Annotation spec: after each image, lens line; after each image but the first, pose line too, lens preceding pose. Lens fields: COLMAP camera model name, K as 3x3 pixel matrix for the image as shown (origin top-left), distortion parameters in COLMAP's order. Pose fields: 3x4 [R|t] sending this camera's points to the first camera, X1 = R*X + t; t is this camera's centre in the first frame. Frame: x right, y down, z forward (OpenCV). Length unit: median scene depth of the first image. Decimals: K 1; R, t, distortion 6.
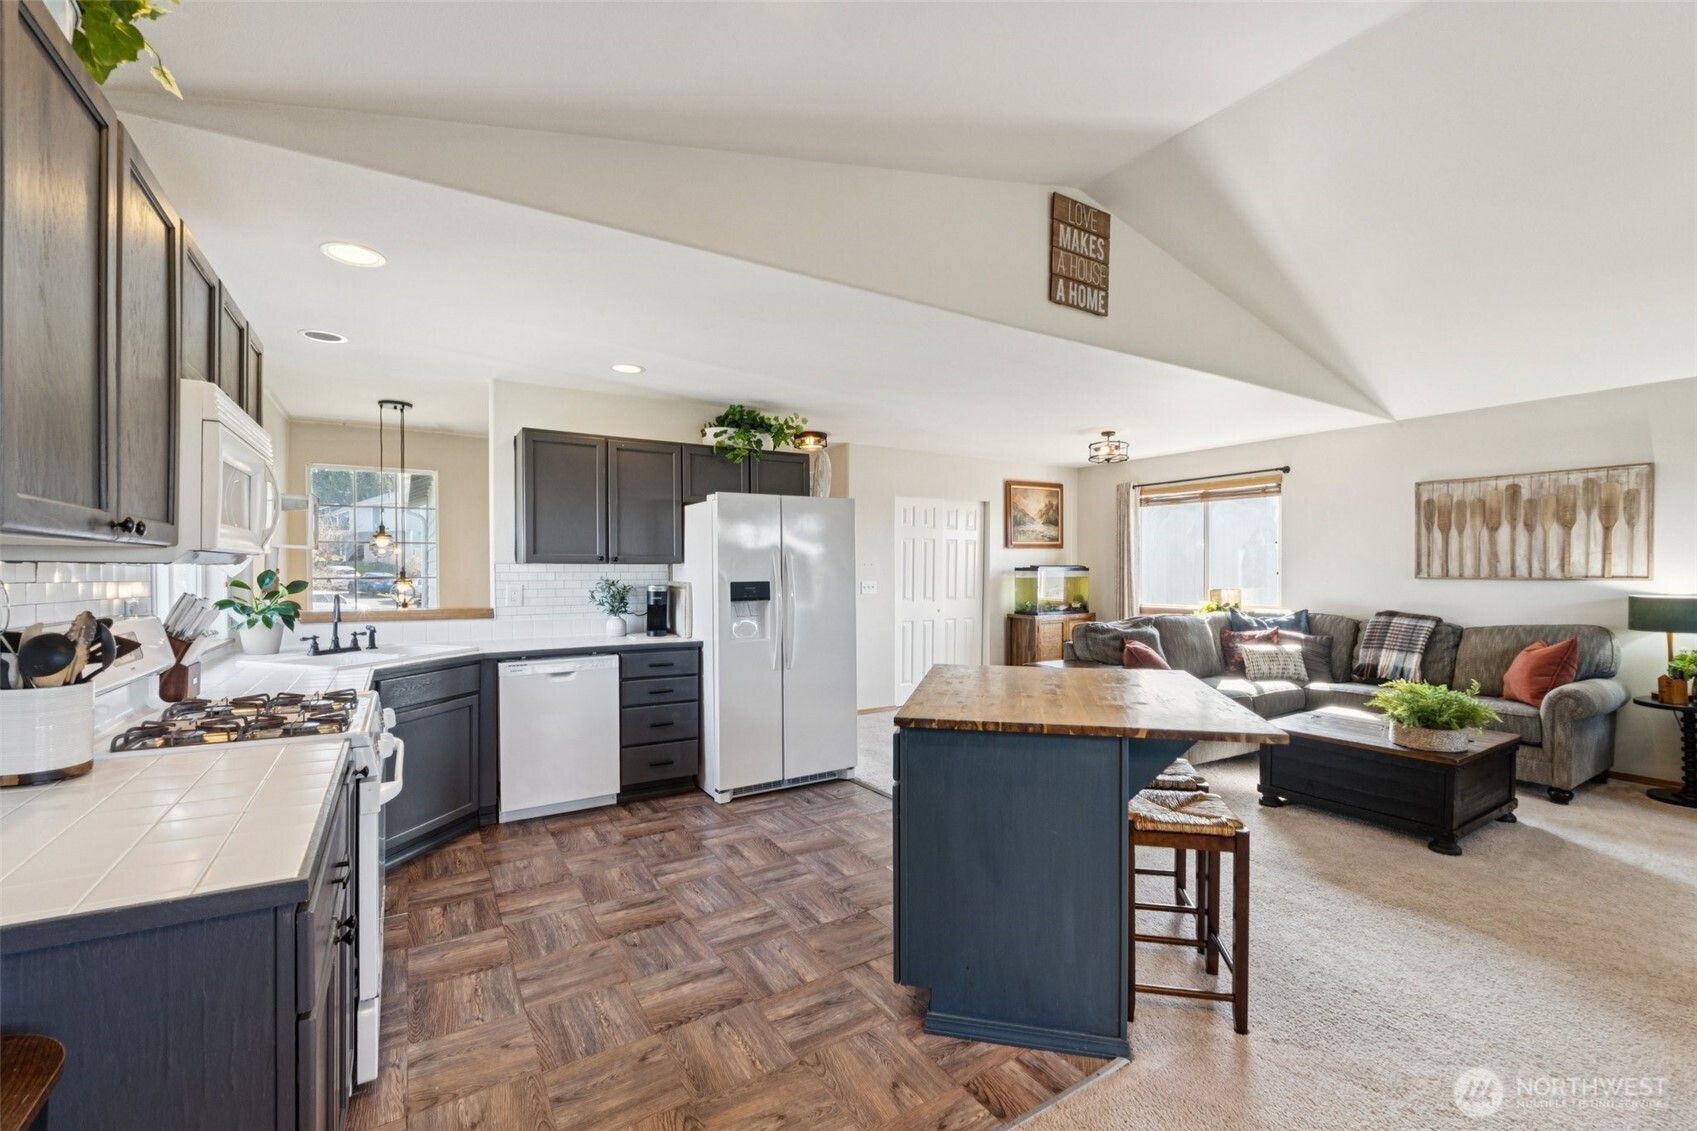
lens RADIAL K [[716.2, 0, 853.2], [0, 716.2, 576.7], [0, 0, 1]] dist [-0.006424, -0.001101]
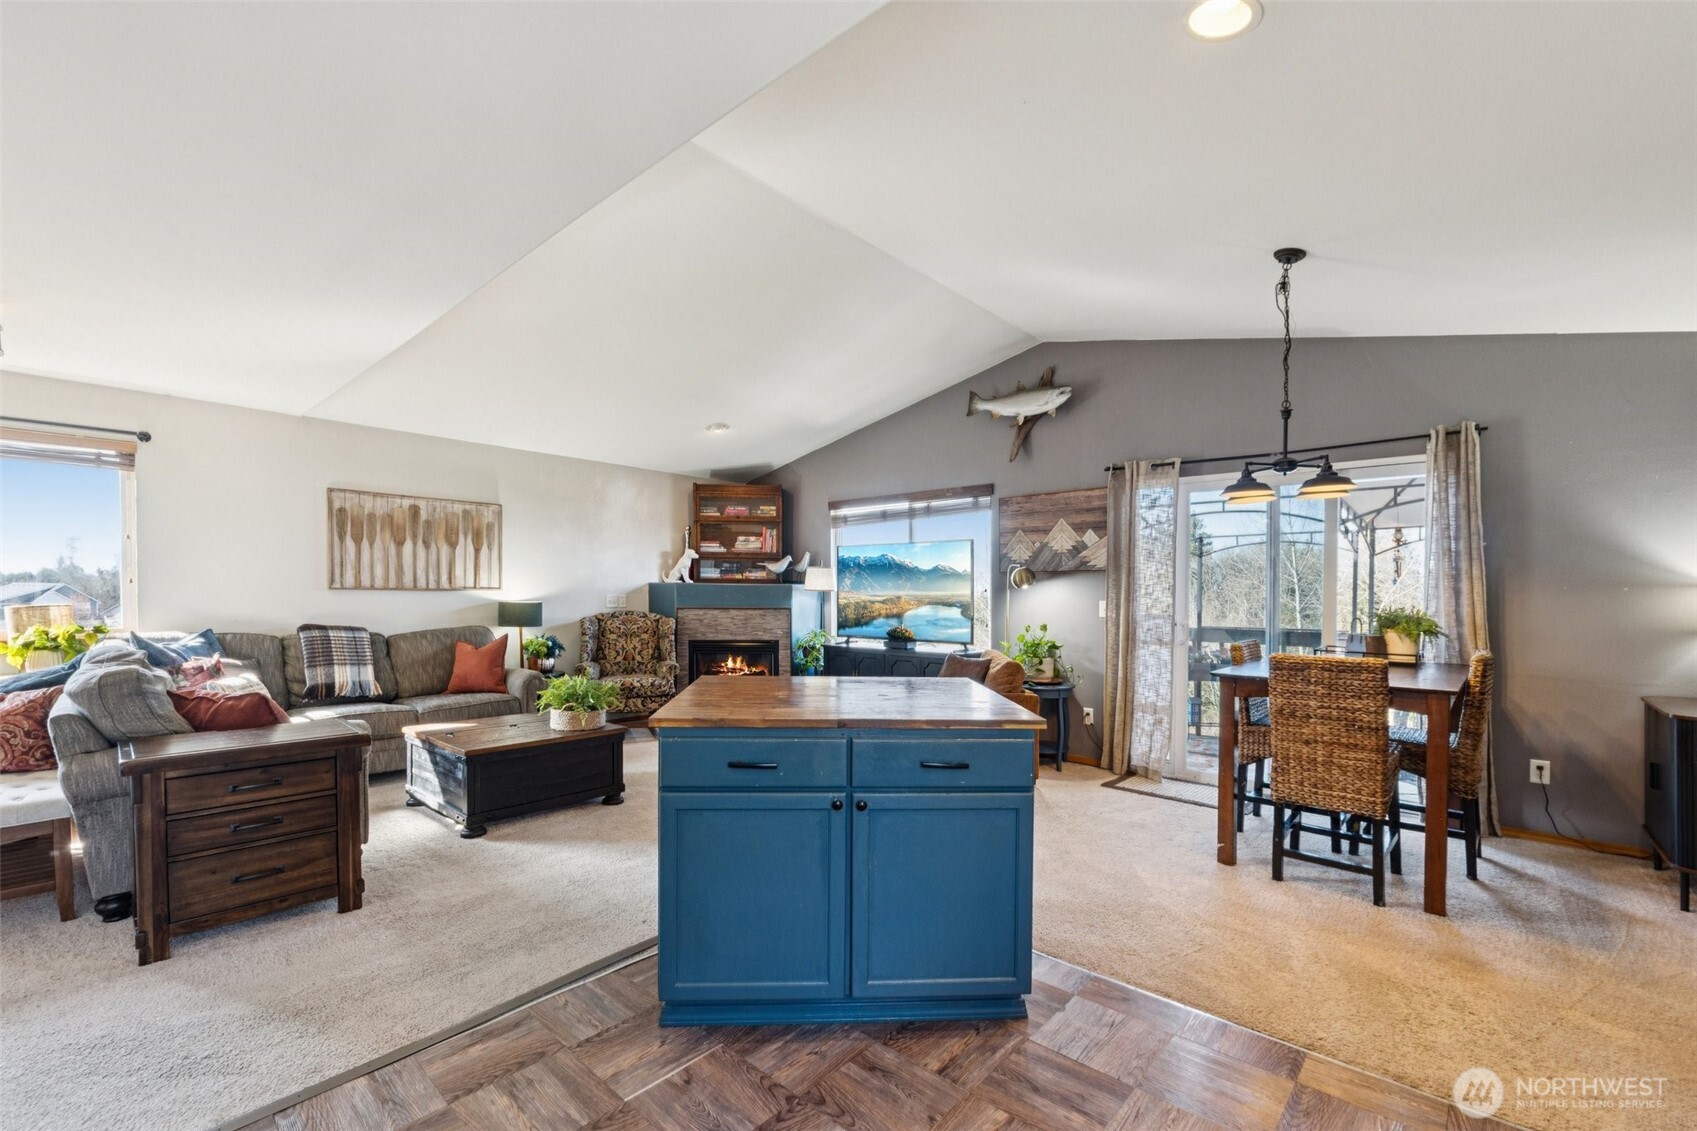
lens RADIAL K [[716.2, 0, 839.2], [0, 716.2, 614.9], [0, 0, 1]] dist [-0.006424, -0.001101]
pose [[-0.270654, -0.029489, 0.962225, -0.400807], [0.001006, 0.999522, 0.030915, 0.010596], [-0.962676, 0.009335, -0.270495, 0.776936]]
